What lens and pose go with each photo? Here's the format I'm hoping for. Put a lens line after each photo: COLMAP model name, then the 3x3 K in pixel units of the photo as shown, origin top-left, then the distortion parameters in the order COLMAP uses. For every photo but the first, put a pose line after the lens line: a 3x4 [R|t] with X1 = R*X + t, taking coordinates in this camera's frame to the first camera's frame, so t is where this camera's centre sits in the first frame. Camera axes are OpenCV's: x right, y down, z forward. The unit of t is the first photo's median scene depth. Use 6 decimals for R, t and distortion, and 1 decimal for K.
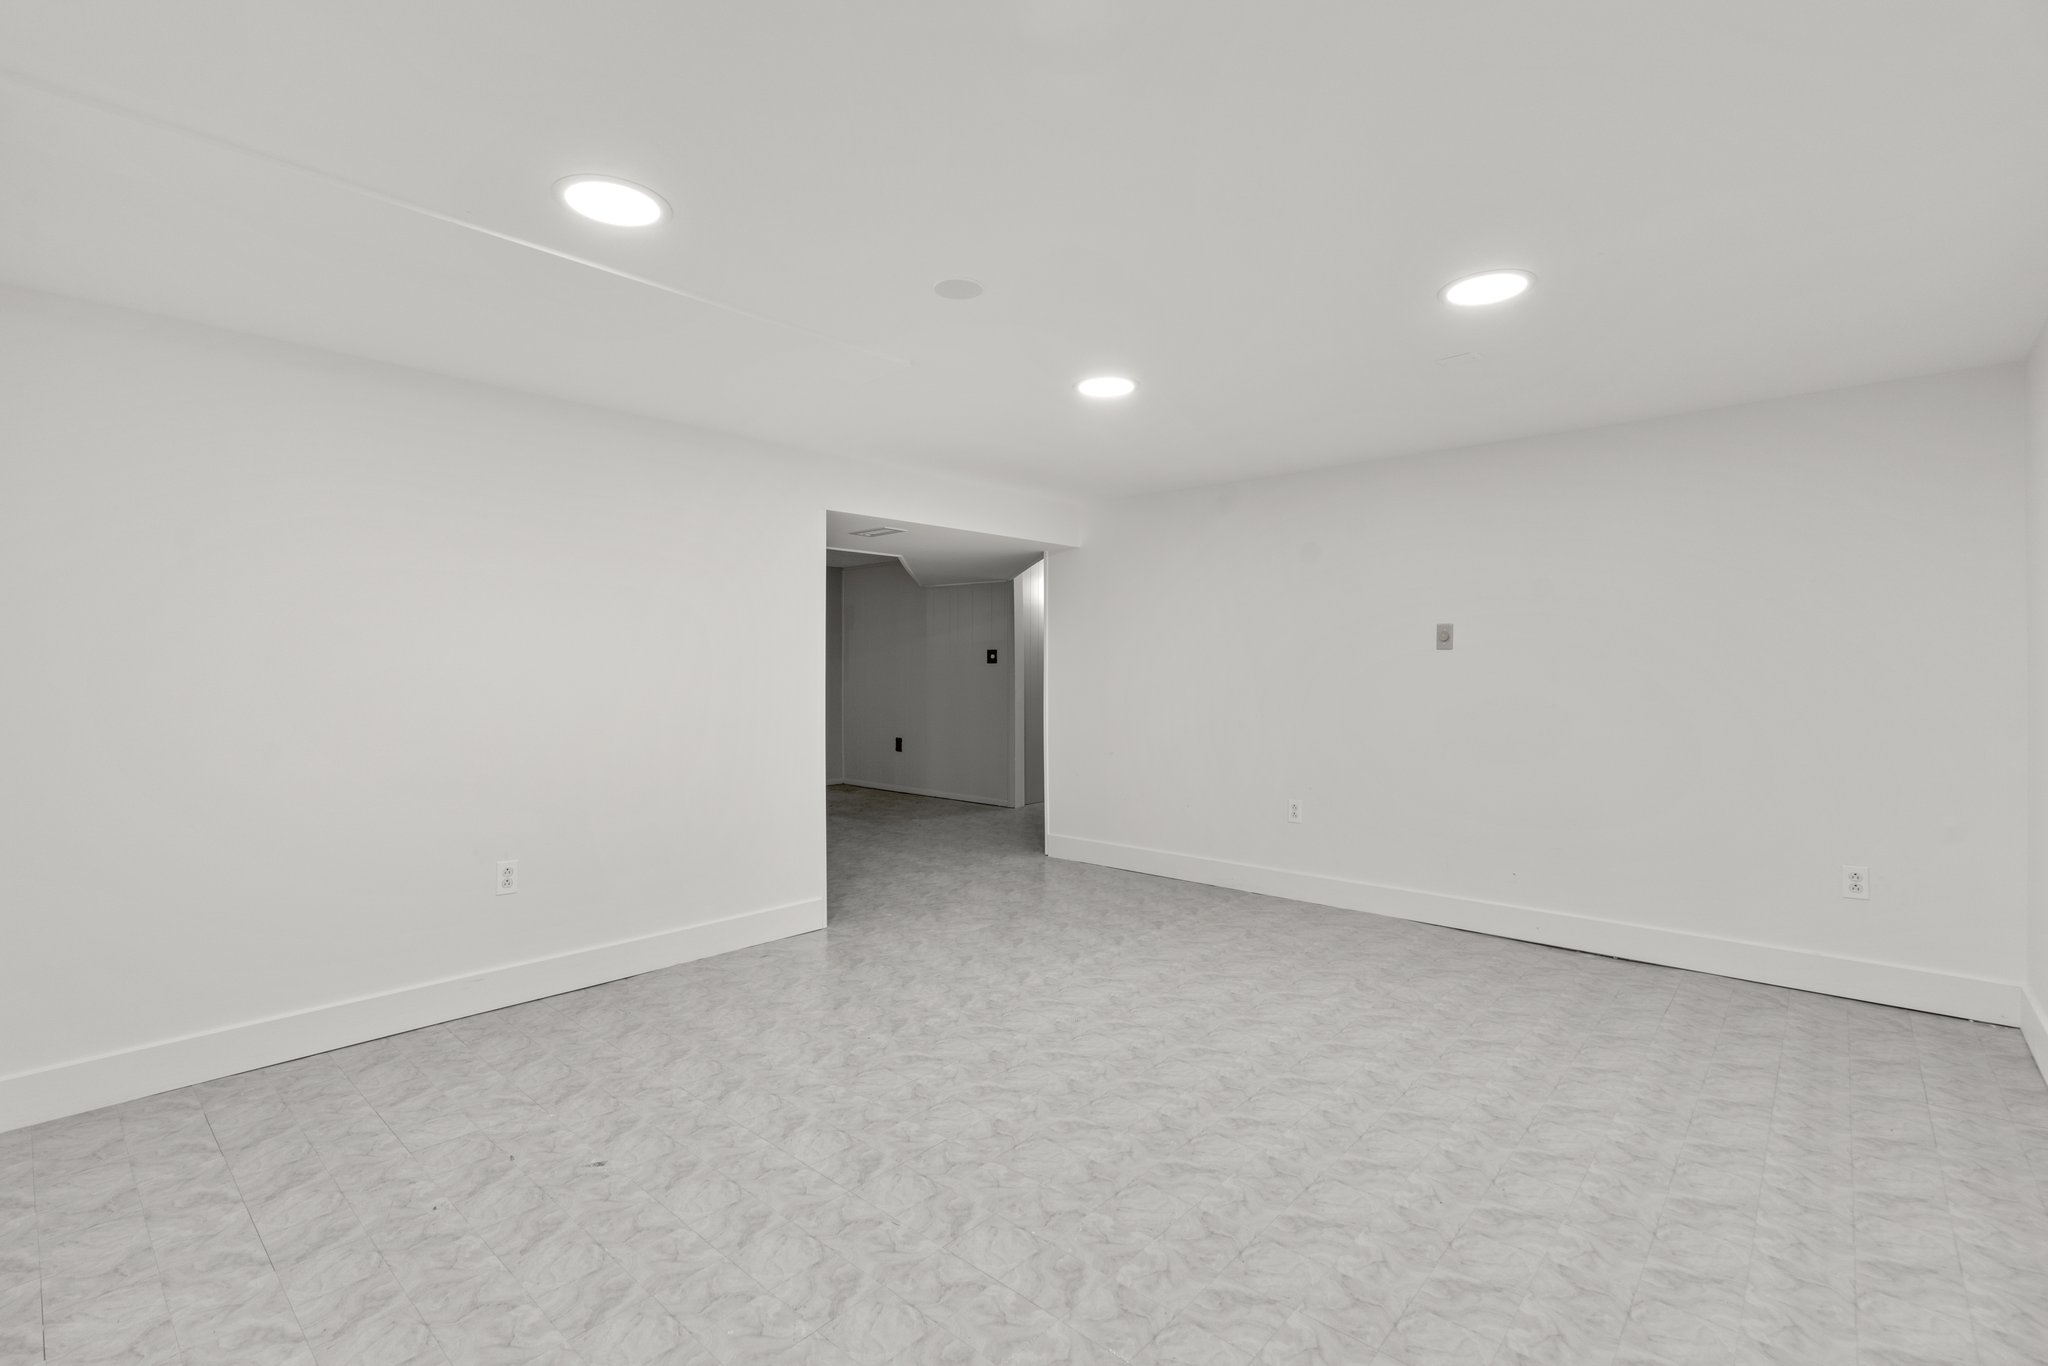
lens RADIAL K [[921.2, 0, 1024.0], [0, 921.2, 683.0], [0, 0, 1]] dist [-0.013491, 0.006439]
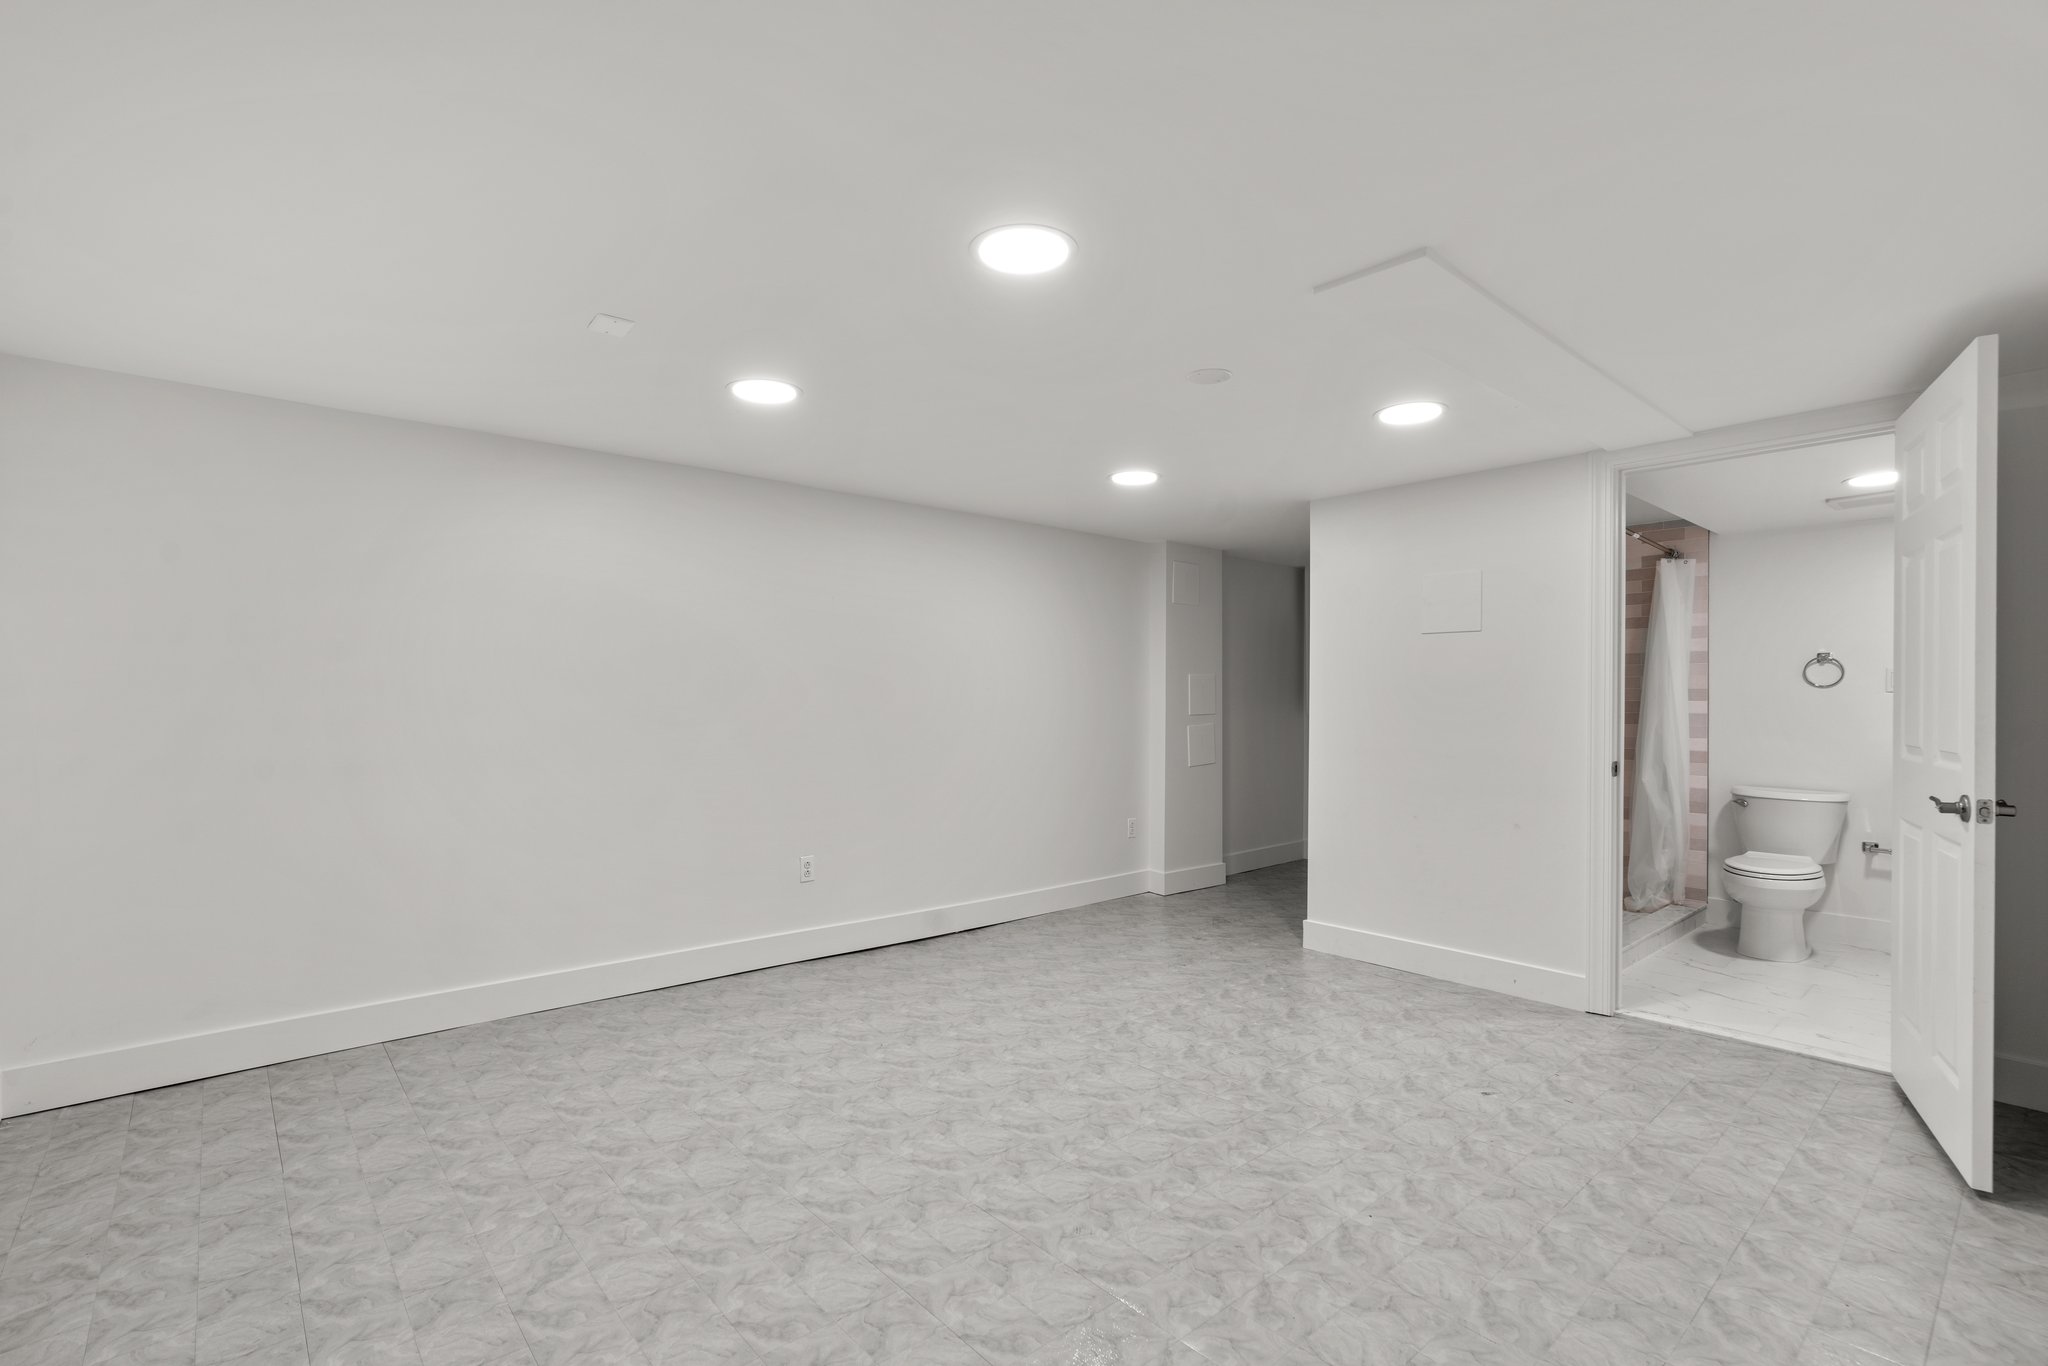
lens RADIAL K [[921.2, 0, 1024.0], [0, 921.2, 683.0], [0, 0, 1]] dist [-0.013491, 0.006439]
pose [[-0.992632, 0.002608, 0.121136, 0.016912], [0.002728, 0.999996, 0.000825, -0.042944], [-0.121133, 0.001149, -0.992636, 2.024727]]
